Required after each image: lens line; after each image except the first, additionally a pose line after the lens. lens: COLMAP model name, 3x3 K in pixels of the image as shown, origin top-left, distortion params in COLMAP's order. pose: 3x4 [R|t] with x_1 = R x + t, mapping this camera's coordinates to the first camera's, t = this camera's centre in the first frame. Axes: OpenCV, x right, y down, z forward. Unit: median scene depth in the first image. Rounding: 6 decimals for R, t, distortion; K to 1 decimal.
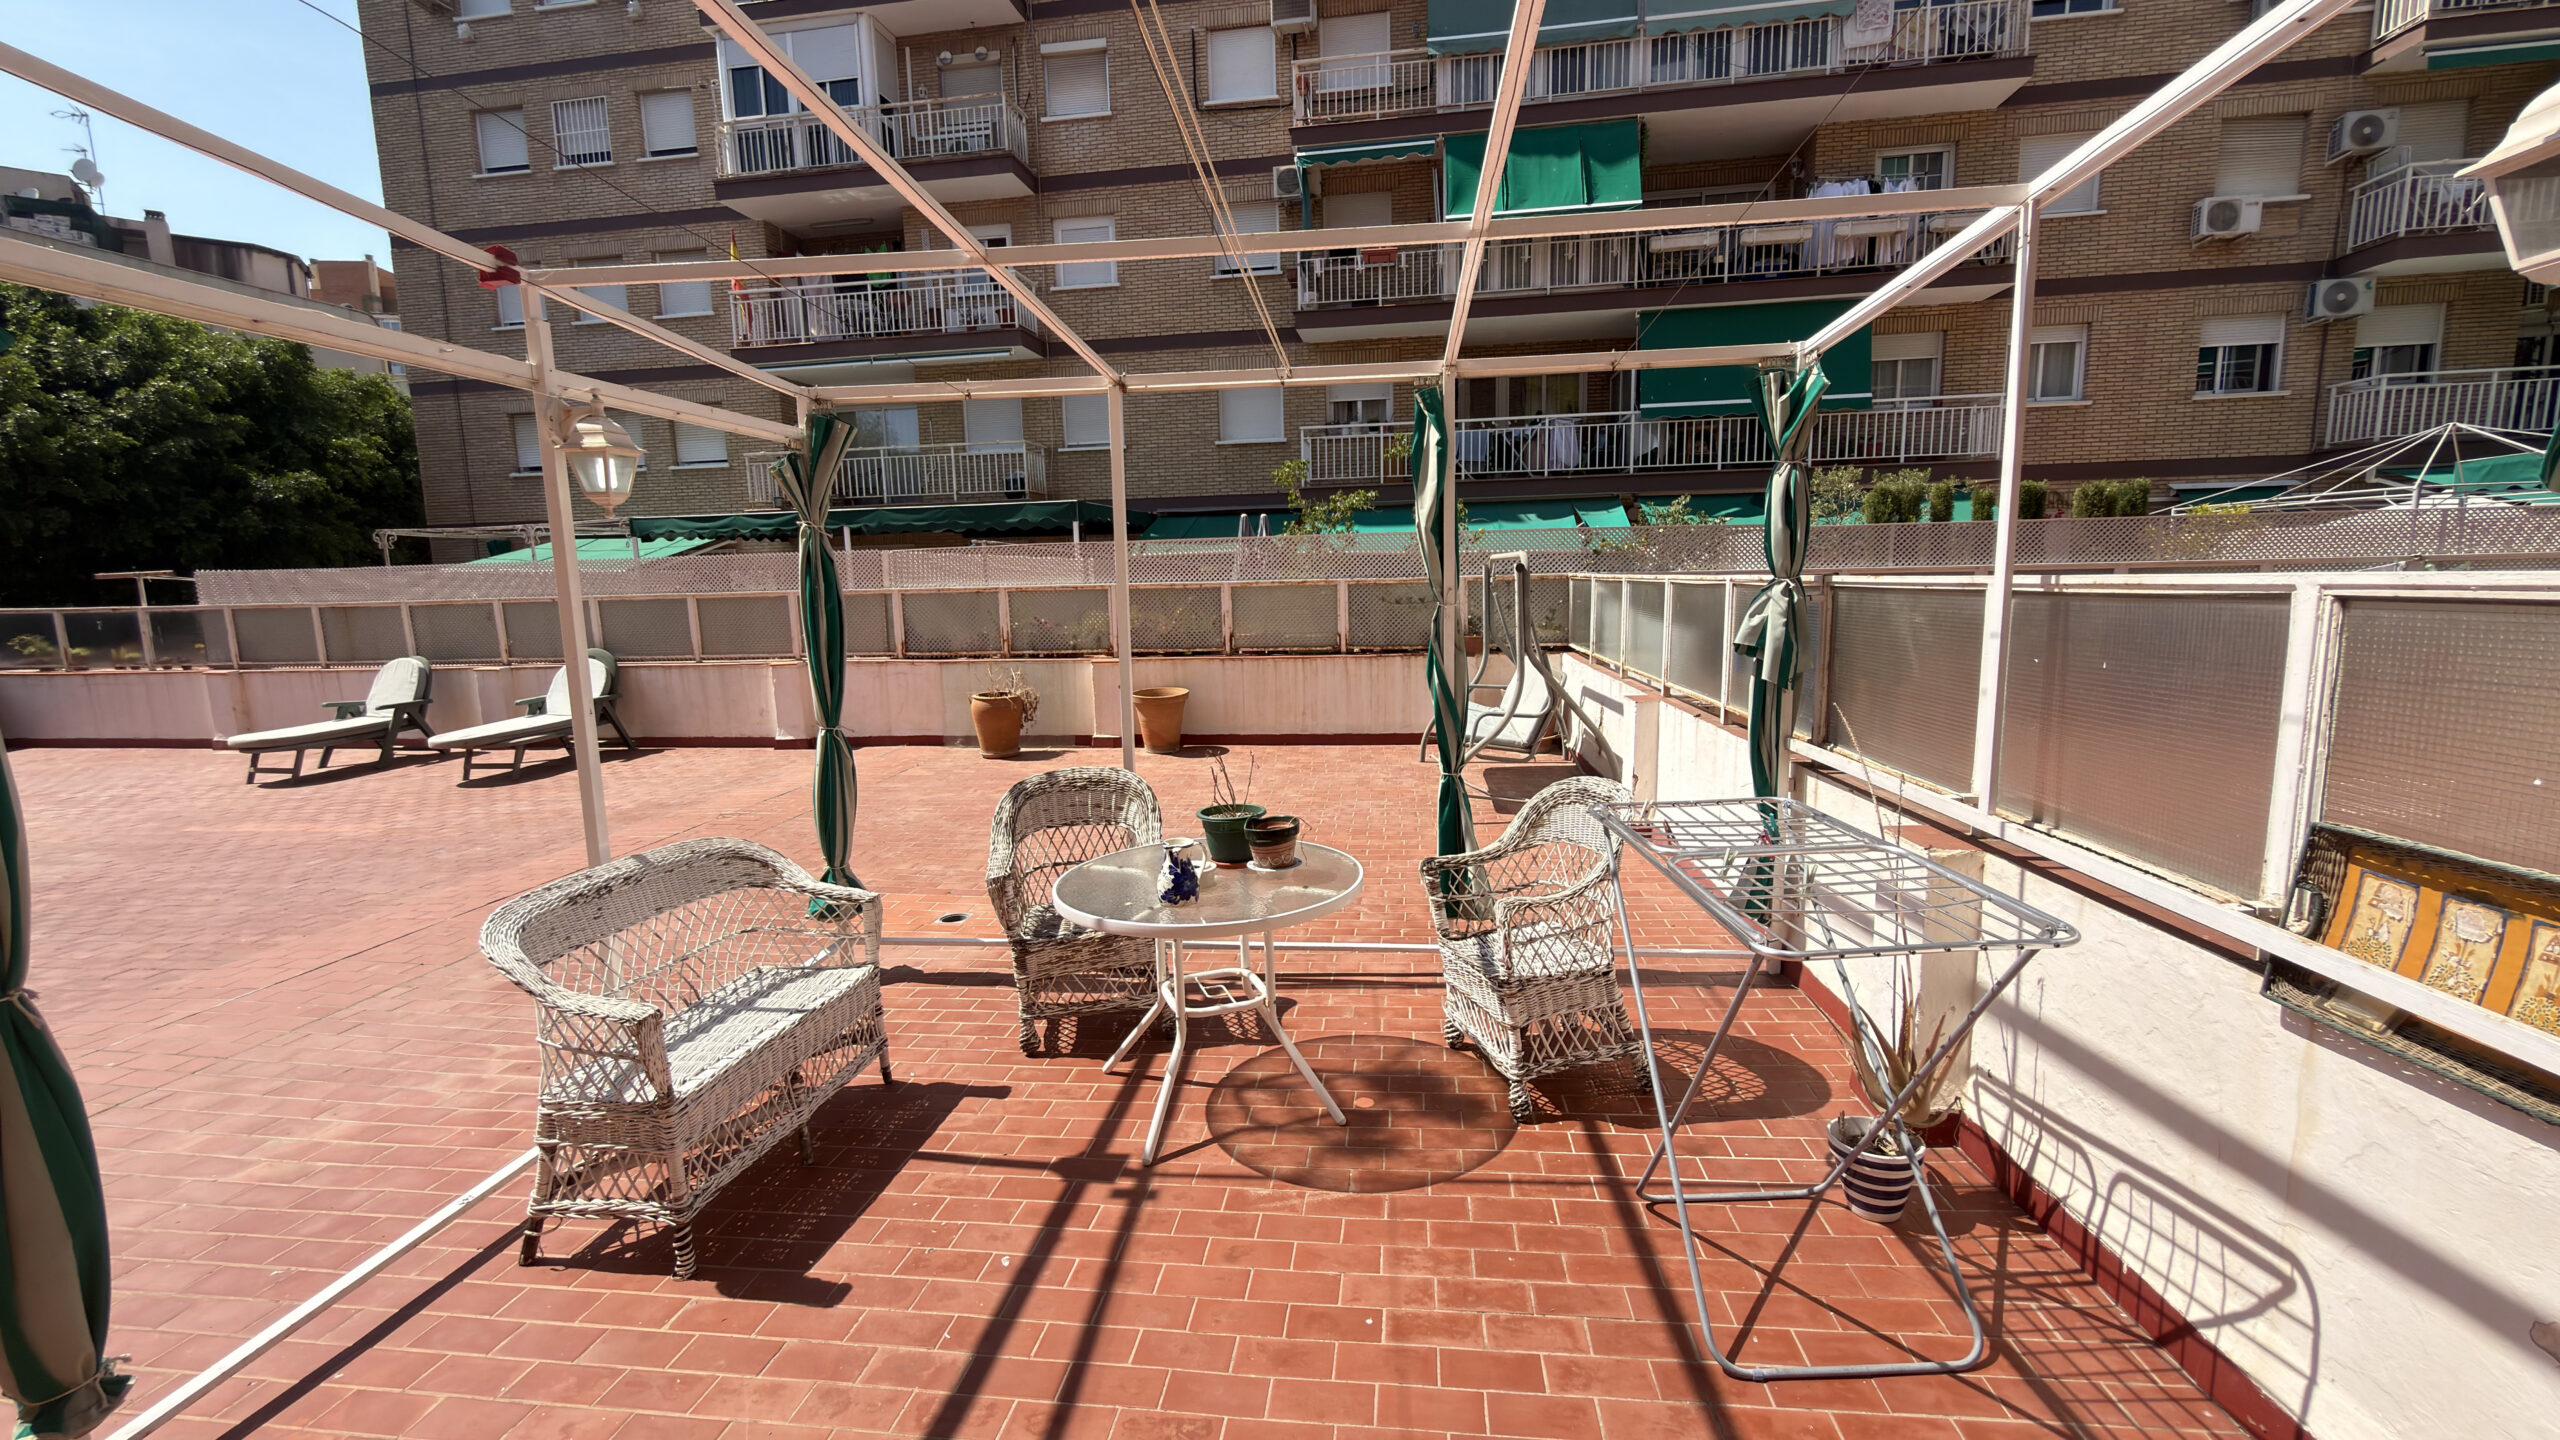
lens RADIAL K [[1032.5, 0, 1282.8], [0, 1032.5, 715.1], [0, 0, 1]] dist [0.003459, -0.000172]
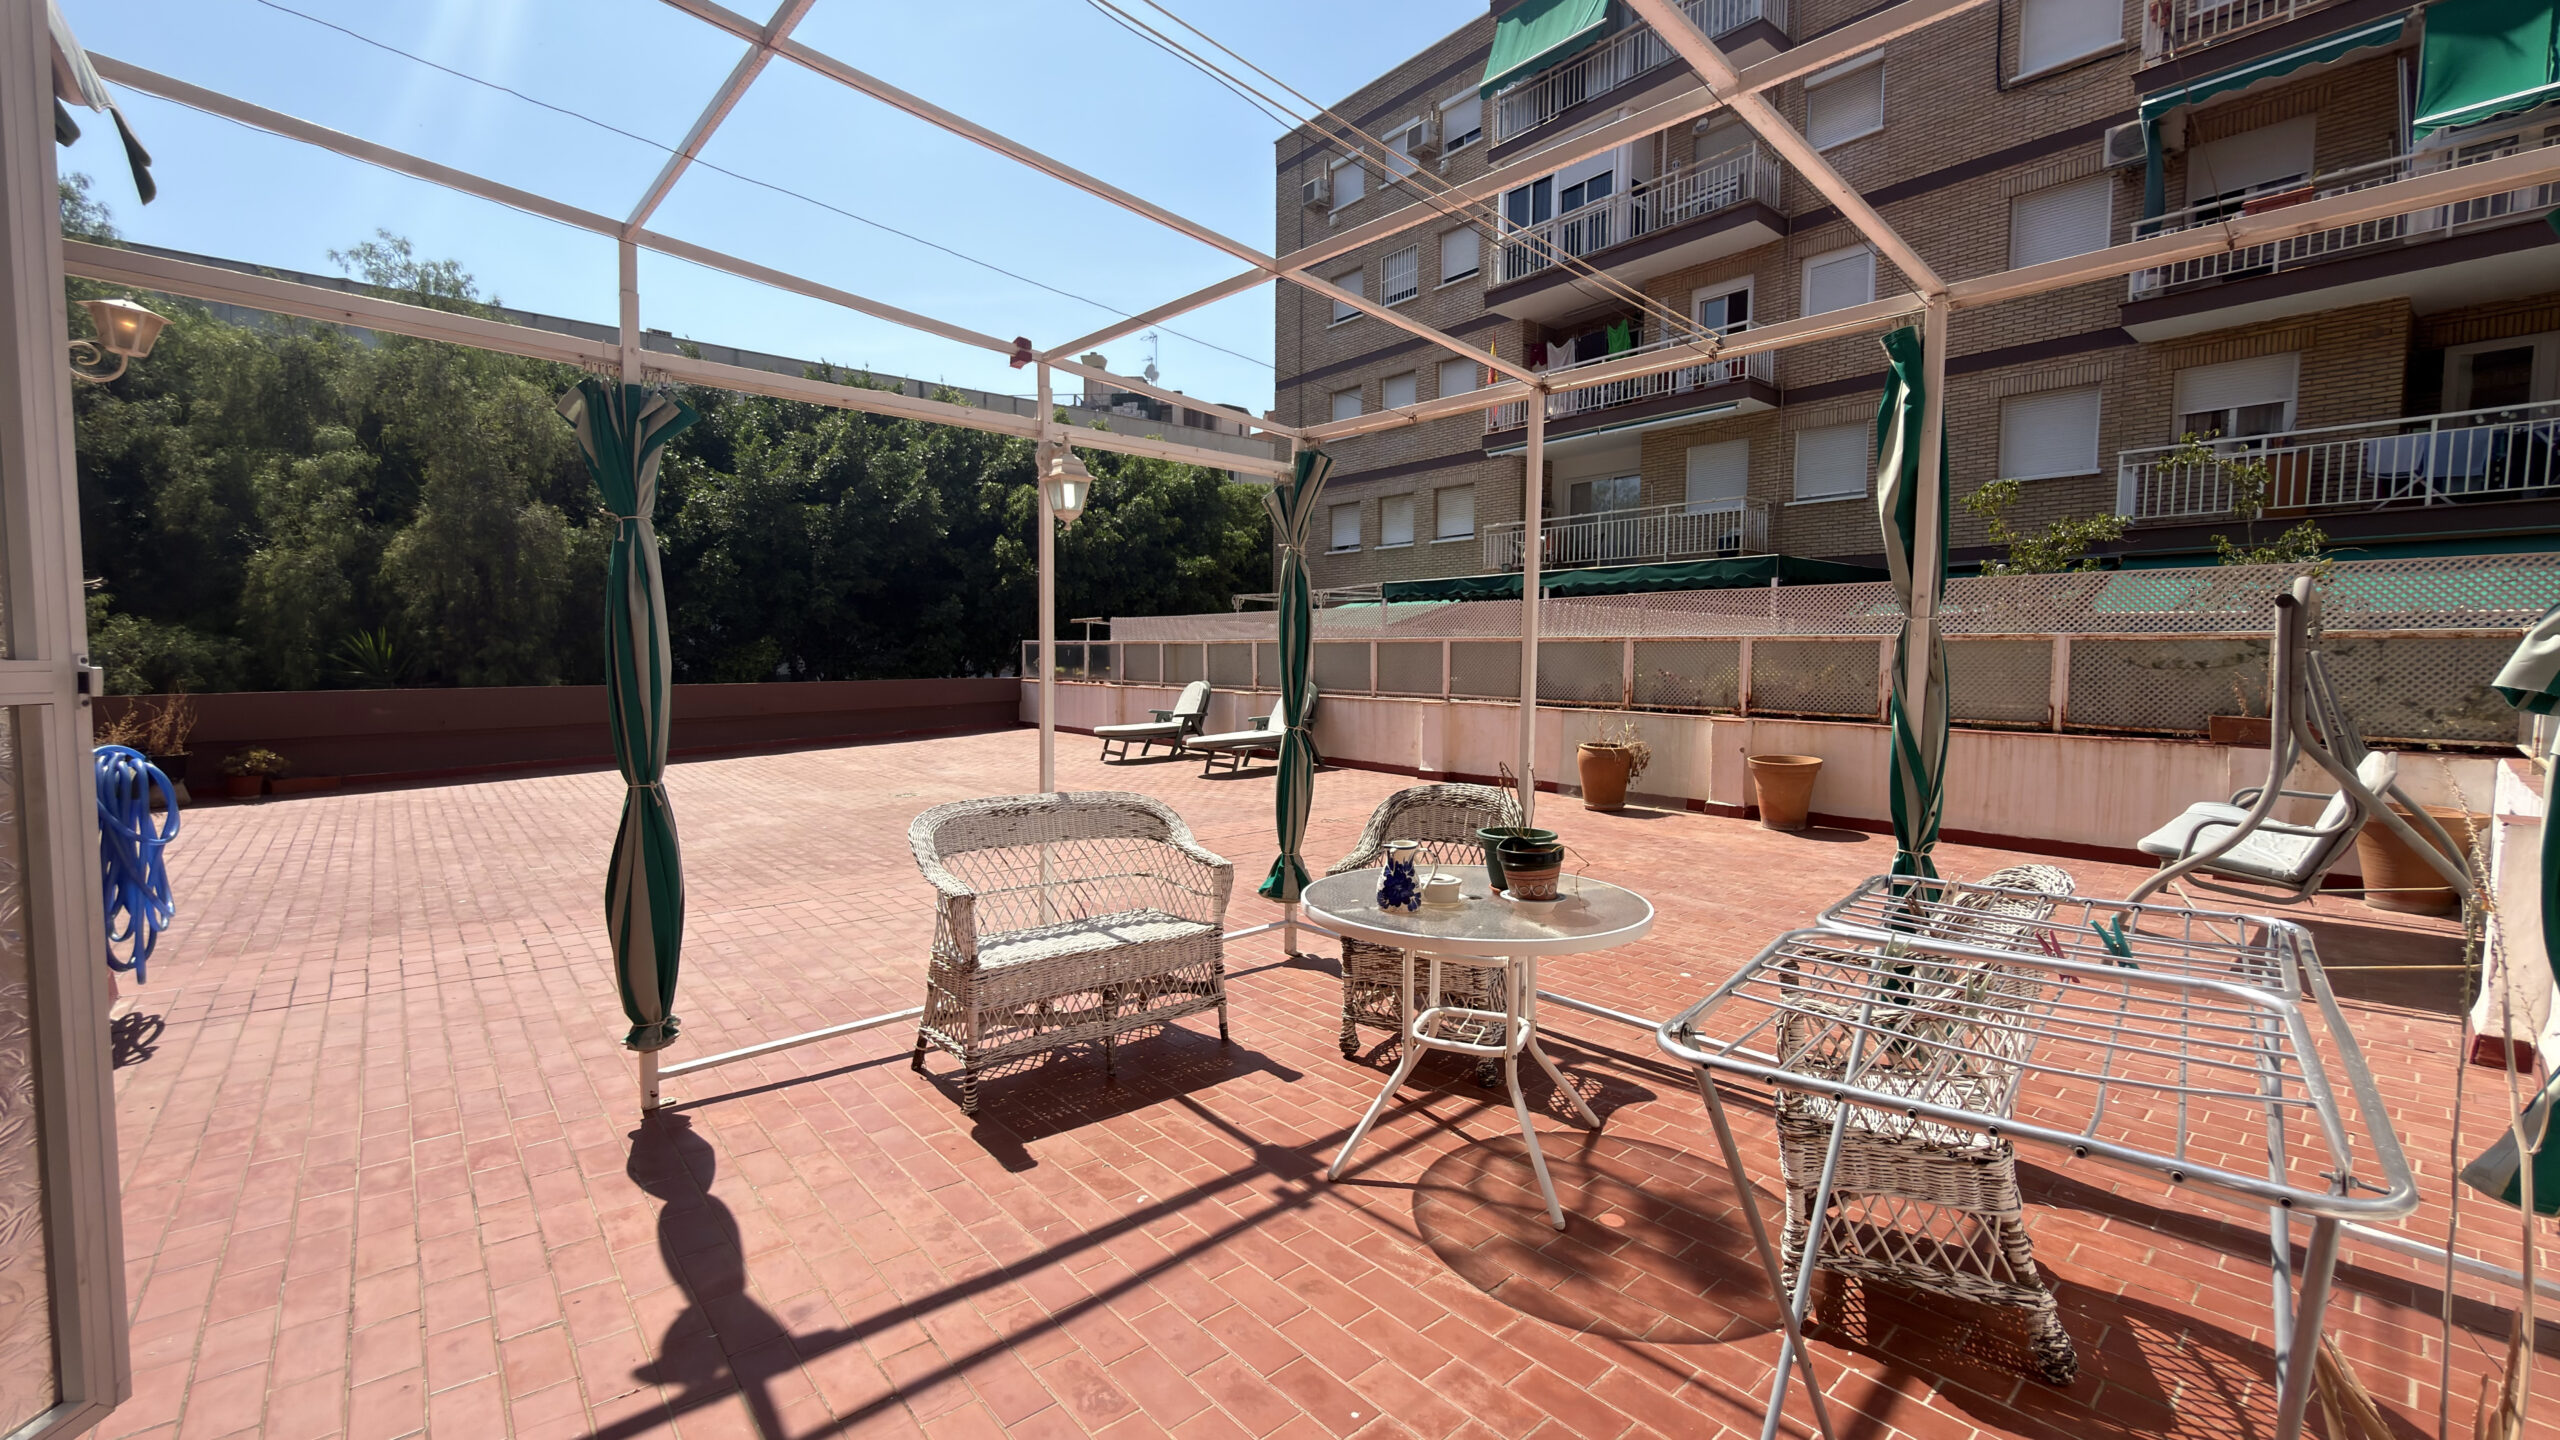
lens RADIAL K [[1032.5, 0, 1274.5], [0, 1032.5, 714.4], [0, 0, 1]] dist [0.003459, -0.000172]
pose [[0.746459, 0.068884, -0.661857, 0.125789], [-0.116558, 0.992785, -0.028131, 0.014044], [0.655144, 0.098143, 0.749102, 0.065353]]
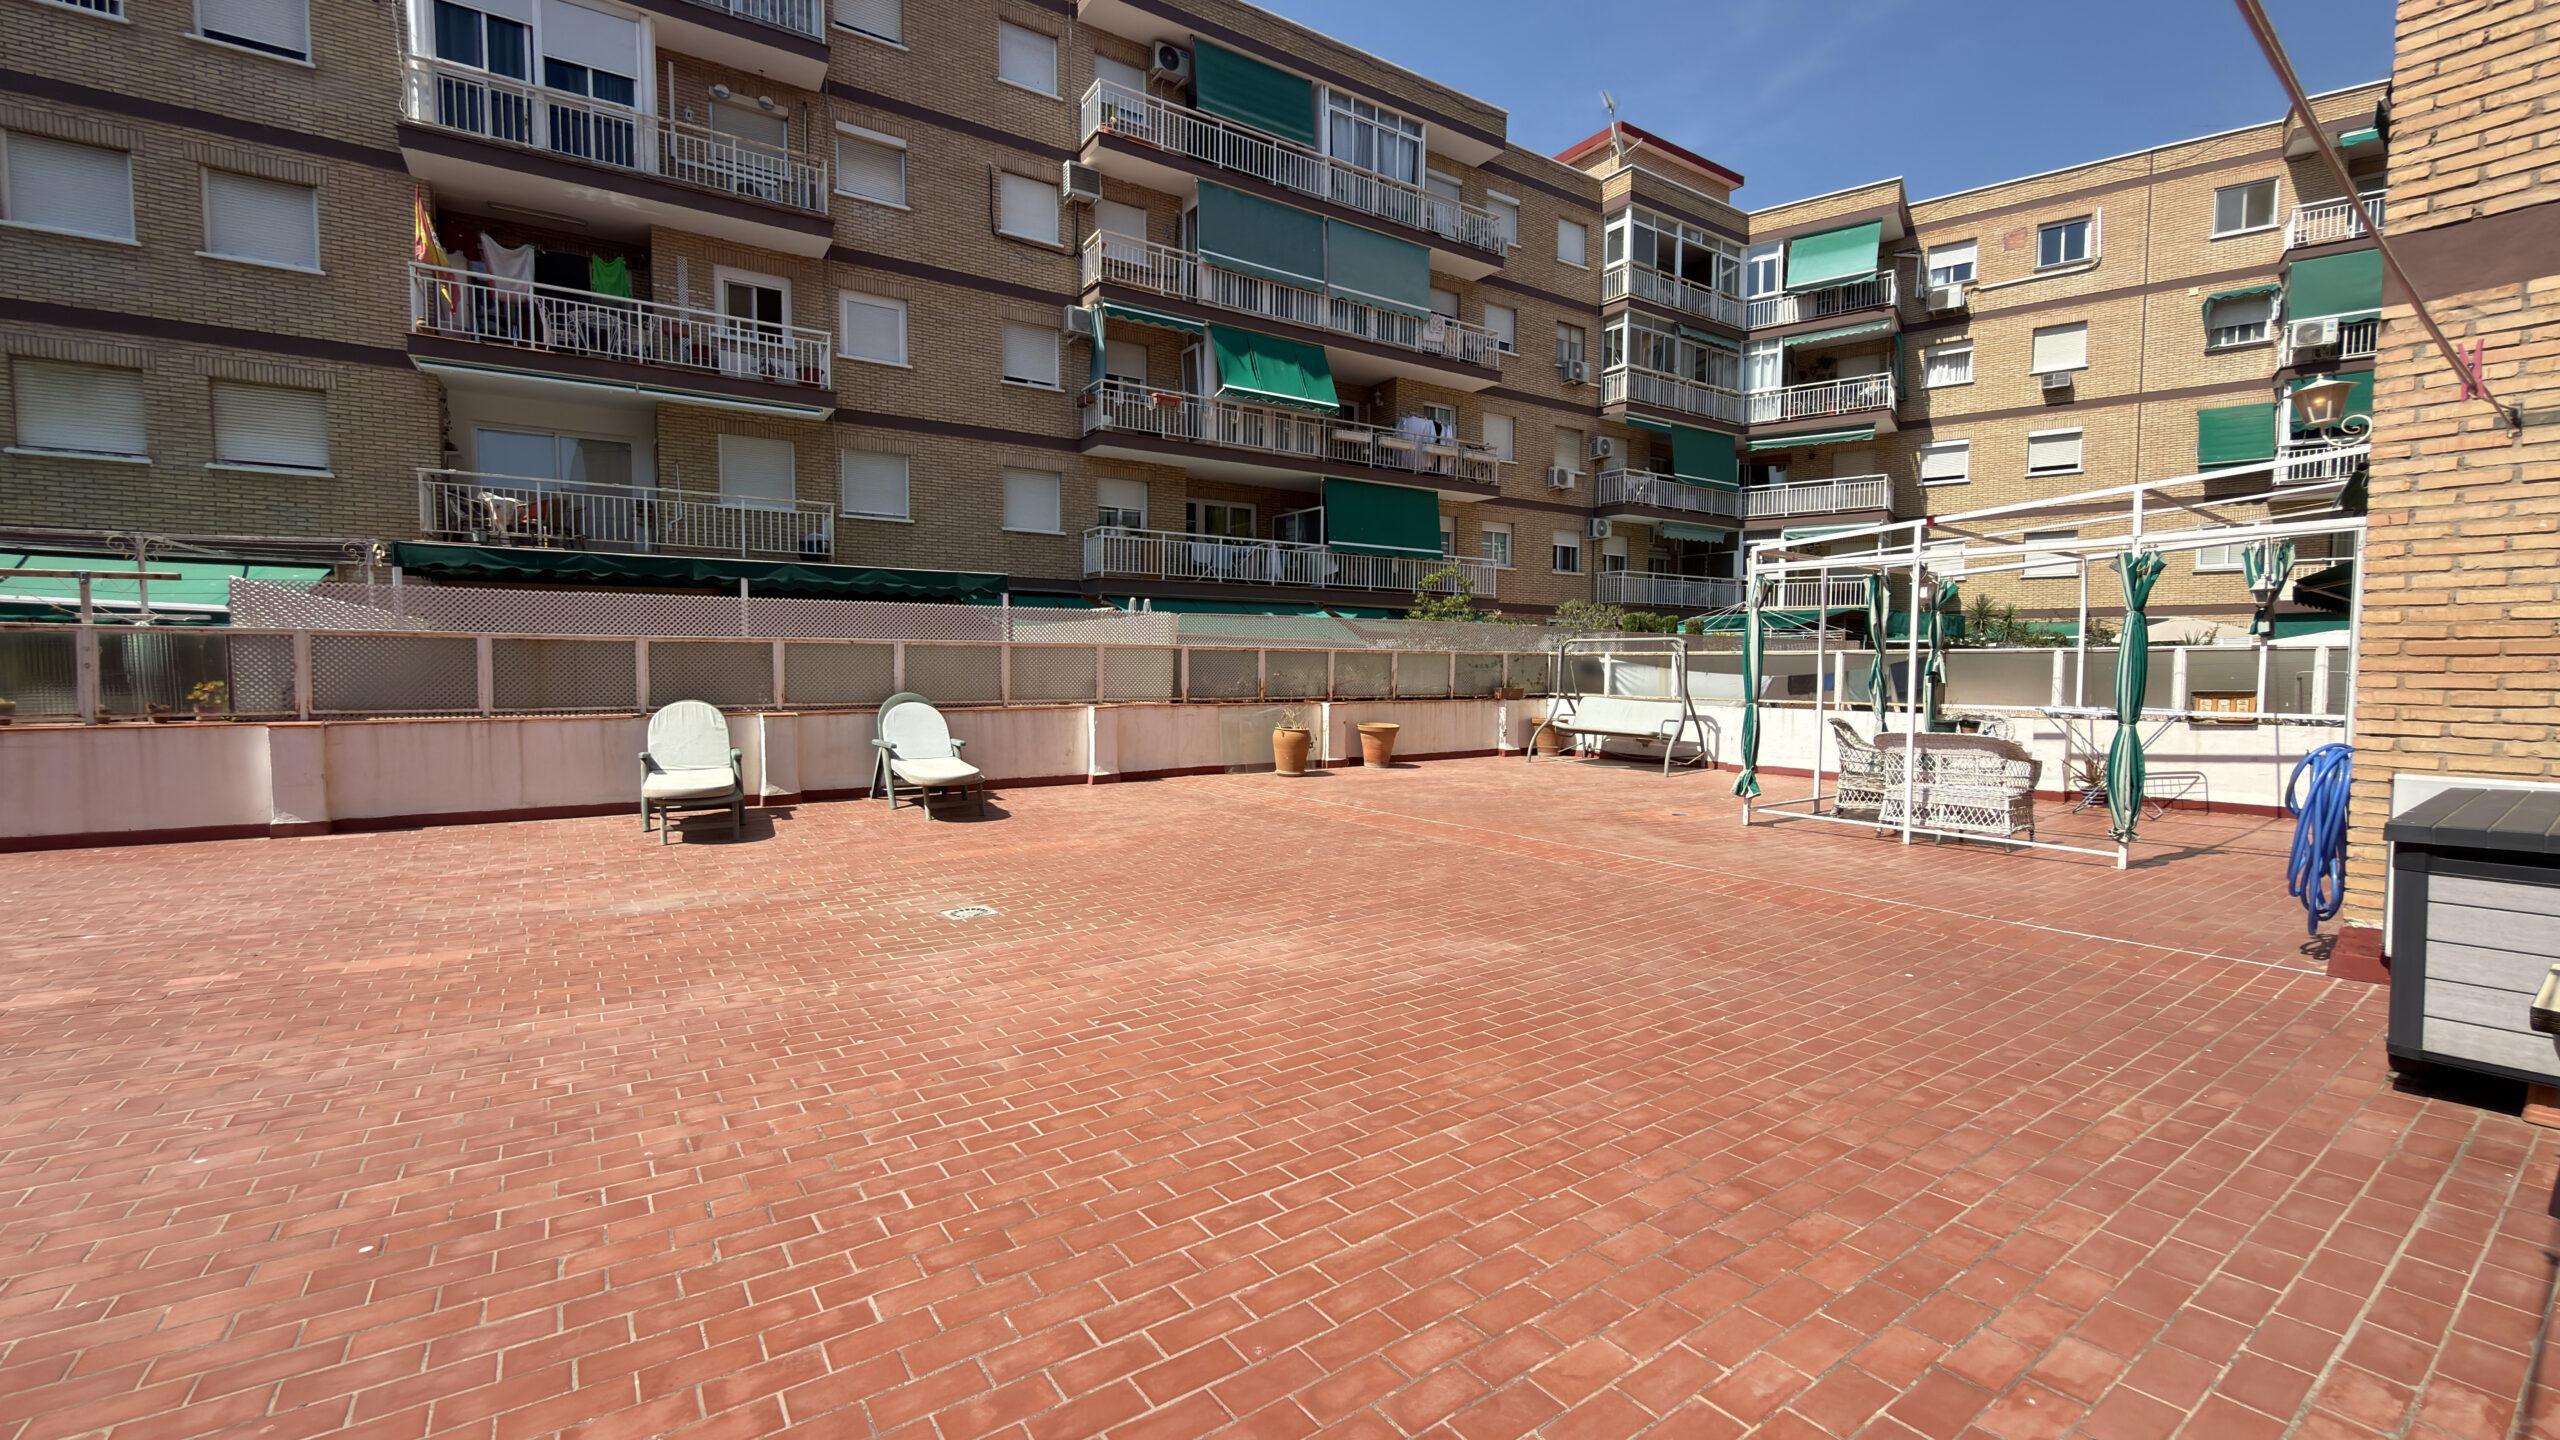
lens RADIAL K [[1032.5, 0, 1285.0], [0, 1032.5, 715.1], [0, 0, 1]] dist [0.003459, -0.000172]
pose [[0.732559, -0.005326, 0.680682, -1.123262], [0.070297, 0.995215, -0.067867, 0.049114], [-0.677064, 0.097566, 0.729428, 0.050742]]
